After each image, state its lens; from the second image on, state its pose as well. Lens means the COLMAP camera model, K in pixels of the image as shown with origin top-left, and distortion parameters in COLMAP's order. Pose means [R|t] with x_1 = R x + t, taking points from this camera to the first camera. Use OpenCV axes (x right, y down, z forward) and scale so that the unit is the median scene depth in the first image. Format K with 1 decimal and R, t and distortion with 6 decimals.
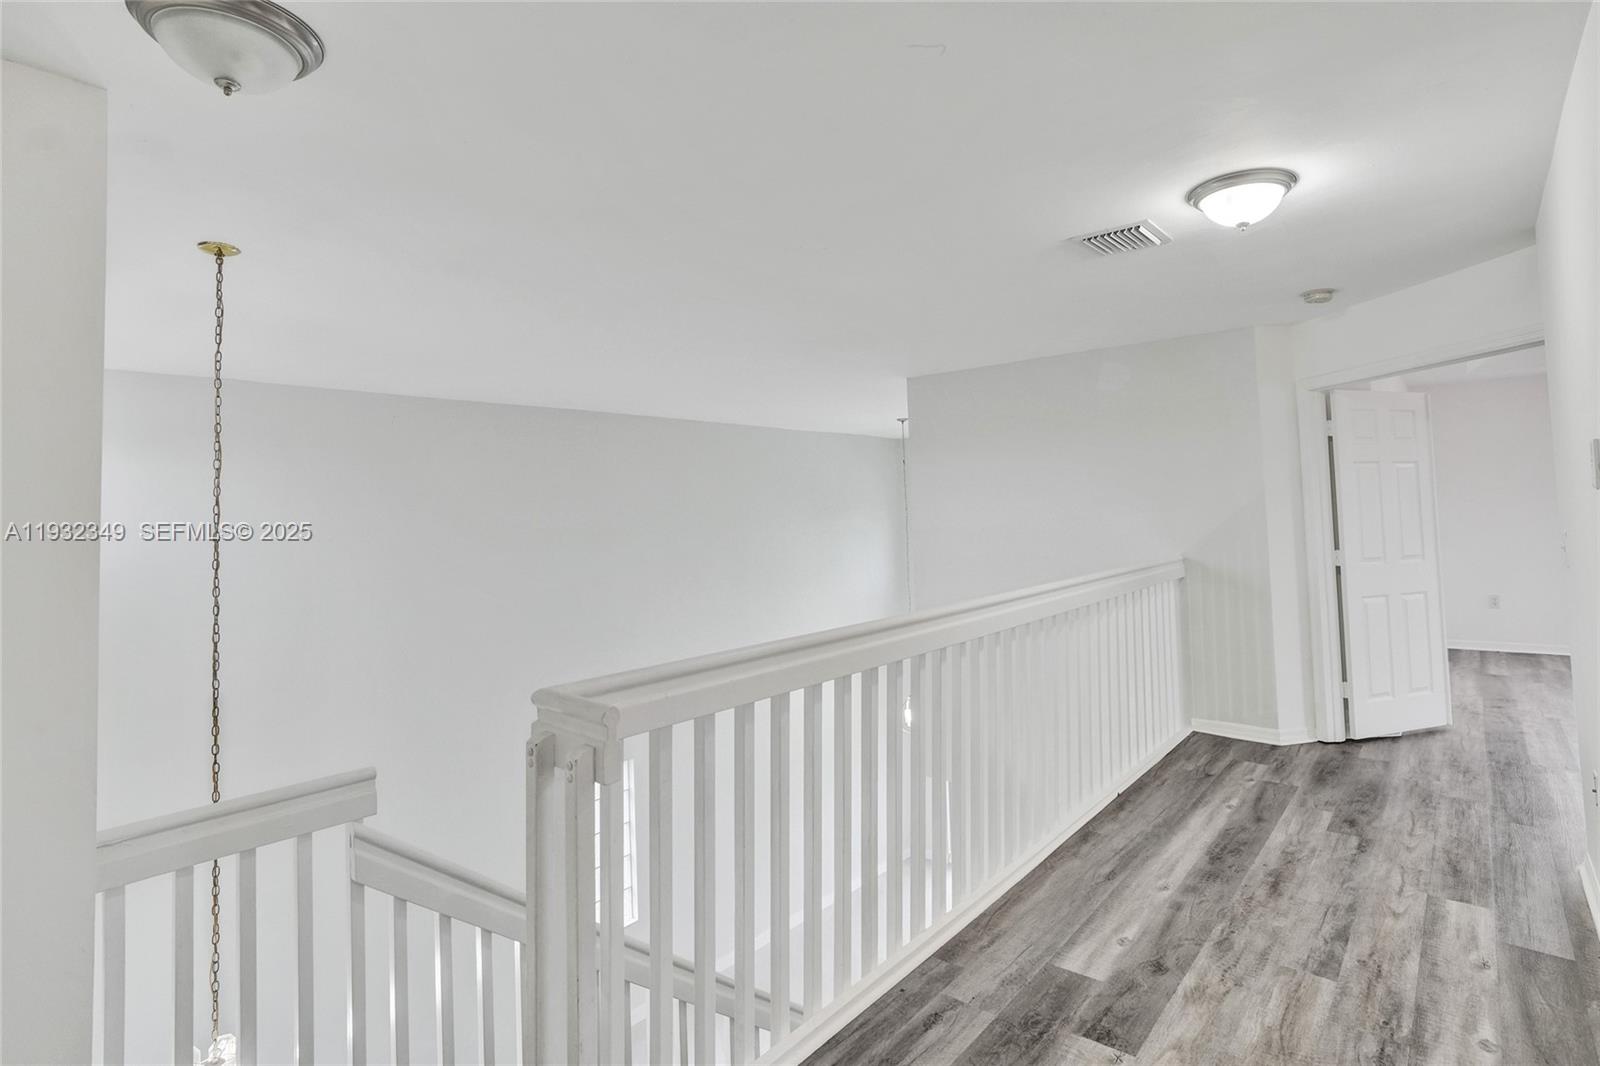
lens RADIAL K [[783.8, 0, 829.3], [0, 783.8, 490.2], [0, 0, 1]] dist [-0.042210, 0.019214]
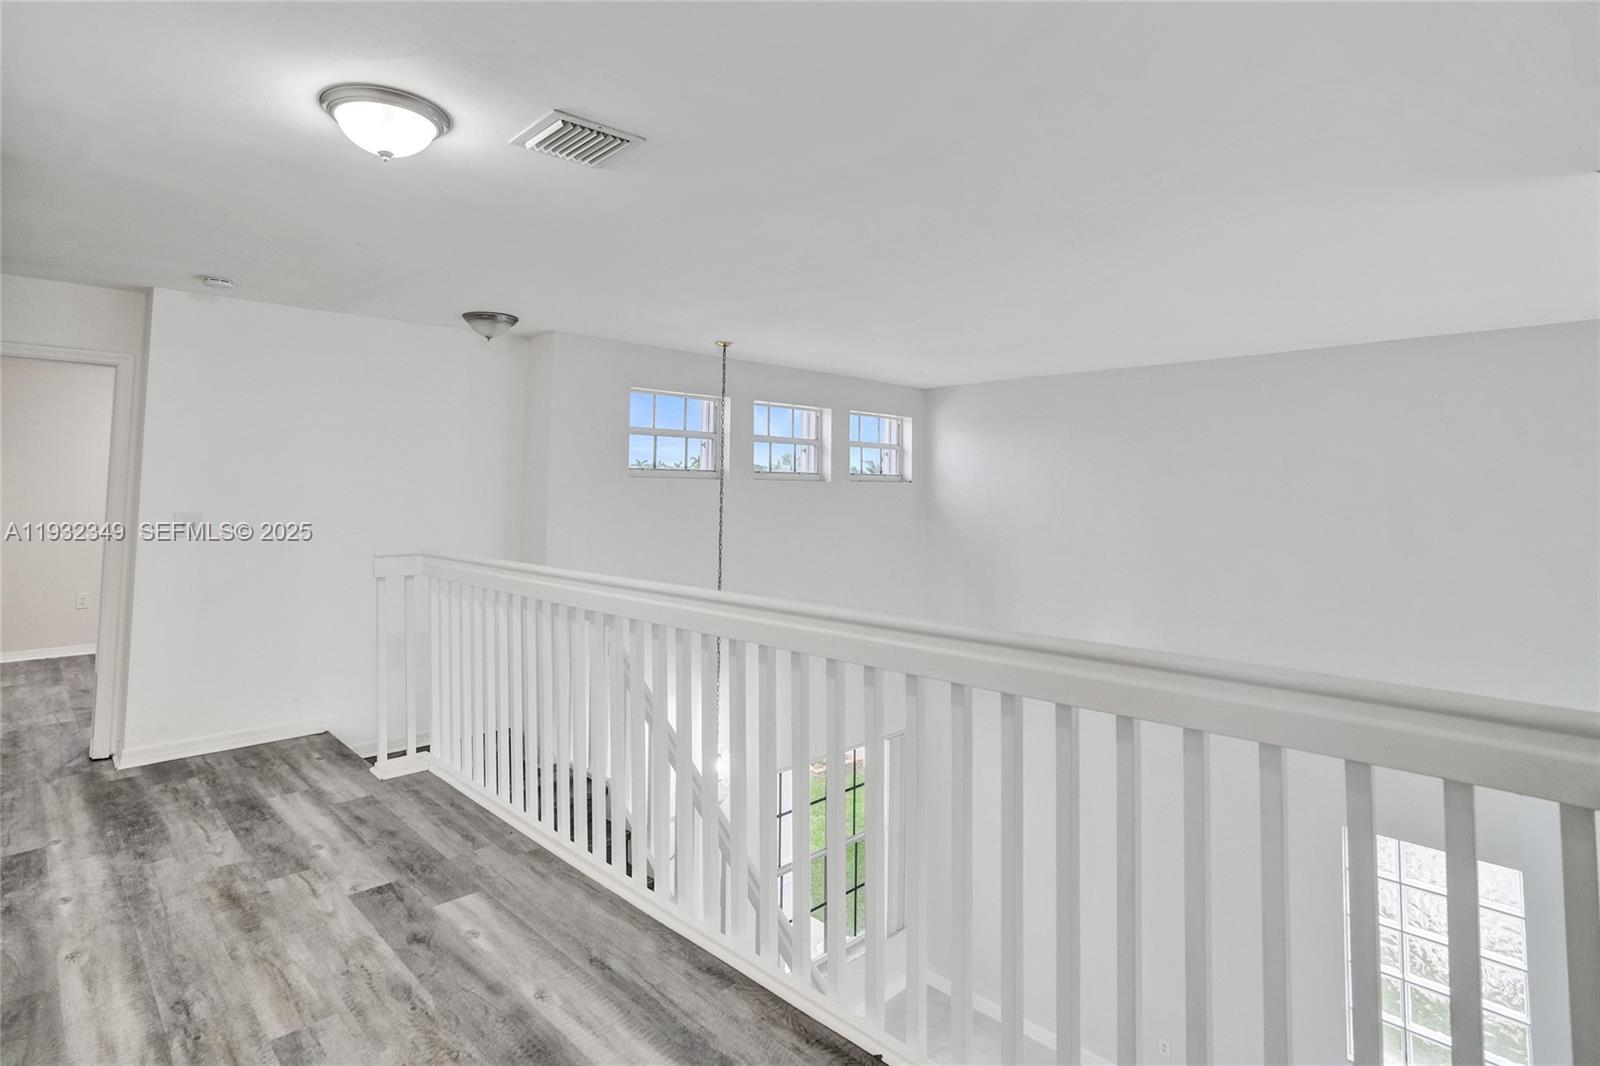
lens RADIAL K [[783.8, 0, 818.7], [0, 783.8, 483.3], [0, 0, 1]] dist [-0.042210, 0.019214]
pose [[-0.064161, 0.021364, -0.997711, 1.353297], [0.039525, 0.999041, 0.018851, 0.003689], [0.997157, -0.038225, -0.064944, 1.556710]]
